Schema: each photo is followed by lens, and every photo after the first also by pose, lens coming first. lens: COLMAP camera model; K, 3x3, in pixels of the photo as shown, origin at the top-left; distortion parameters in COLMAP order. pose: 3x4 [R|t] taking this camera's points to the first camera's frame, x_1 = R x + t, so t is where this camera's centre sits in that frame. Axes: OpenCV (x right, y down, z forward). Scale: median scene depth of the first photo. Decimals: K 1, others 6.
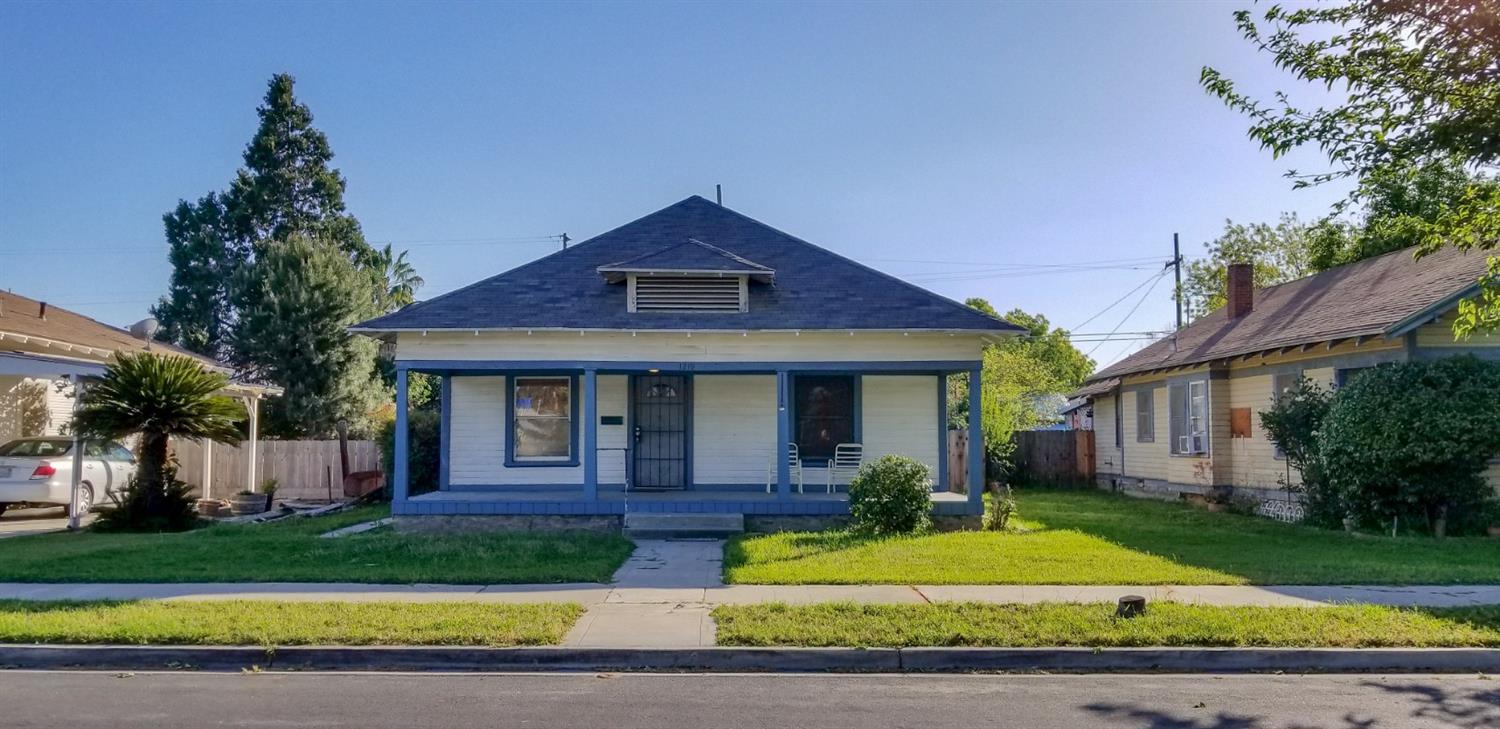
lens RADIAL K [[1180.4, 0, 682.8], [0, 1180.4, 362.5], [0, 0, 1]] dist [0.003511, -0.011570]
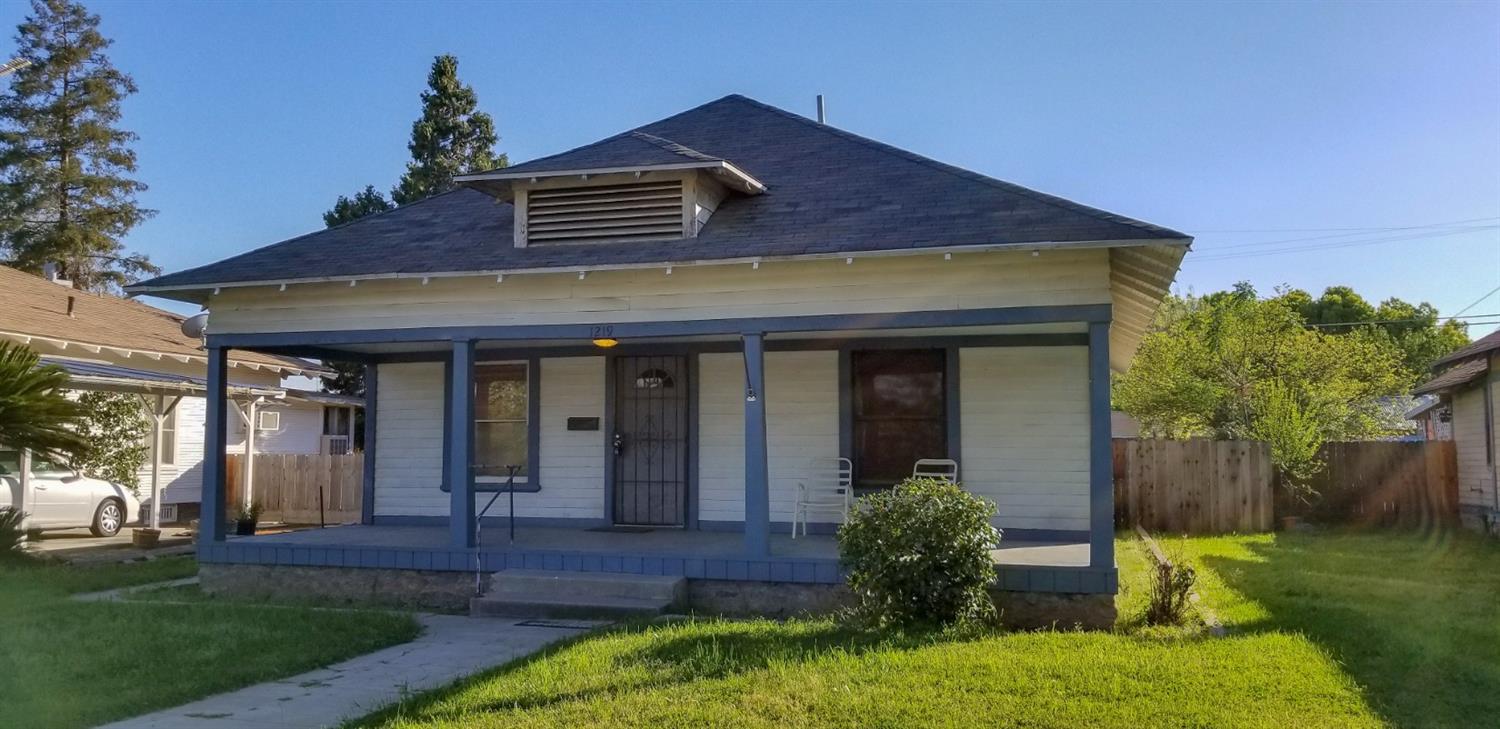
lens RADIAL K [[1180.4, 0, 682.8], [0, 1180.4, 362.5], [0, 0, 1]] dist [0.003511, -0.011570]
pose [[0.960090, -0.020790, -0.278919, 0.183912], [0.016945, 0.999725, -0.016191, 0.025943], [0.279179, 0.010818, 0.960178, 0.368557]]
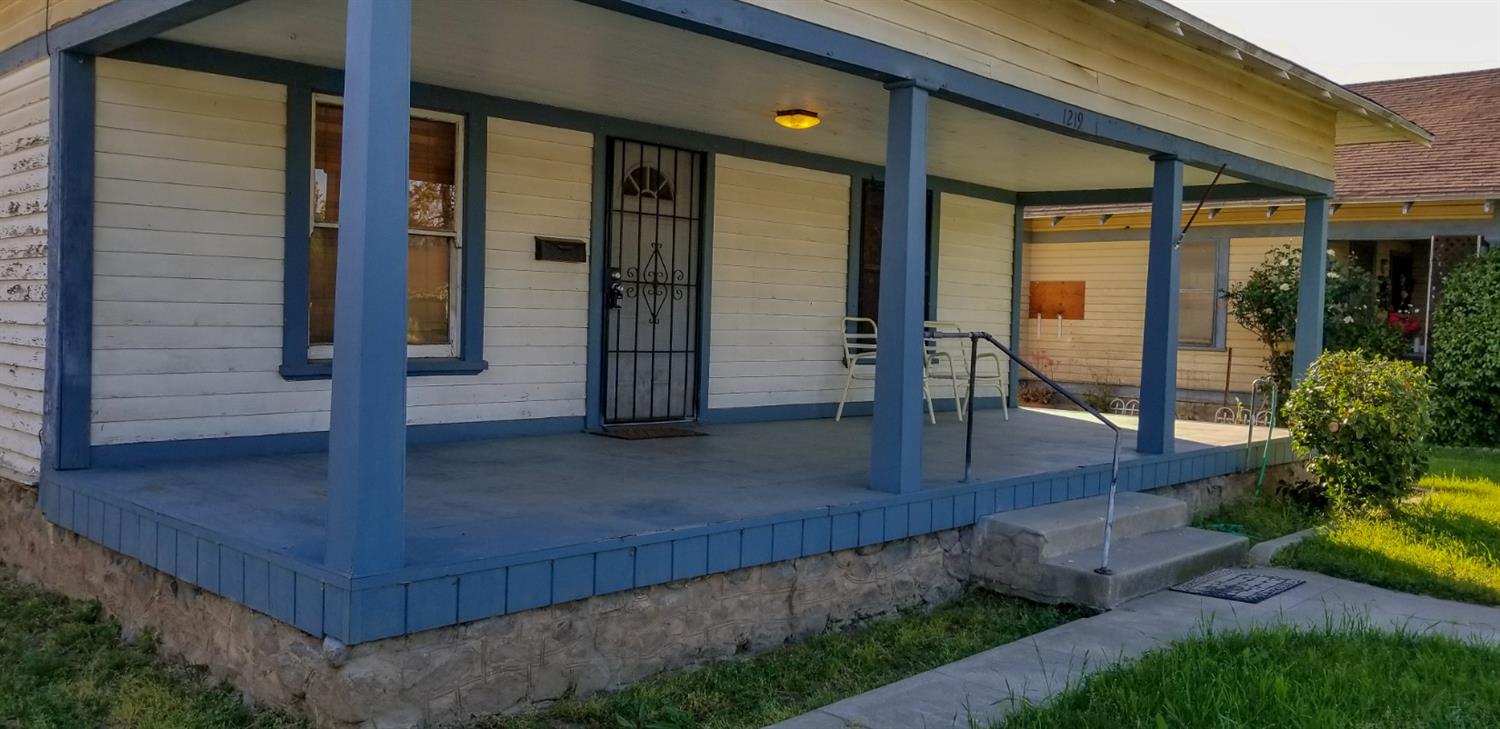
lens RADIAL K [[1180.4, 0, 682.8], [0, 1180.4, 362.5], [0, 0, 1]] dist [0.003511, -0.011570]
pose [[0.690624, -0.010430, 0.723138, -0.305523], [-0.071157, 0.994064, 0.082295, 0.051082], [-0.719705, -0.108291, 0.685783, 0.711609]]
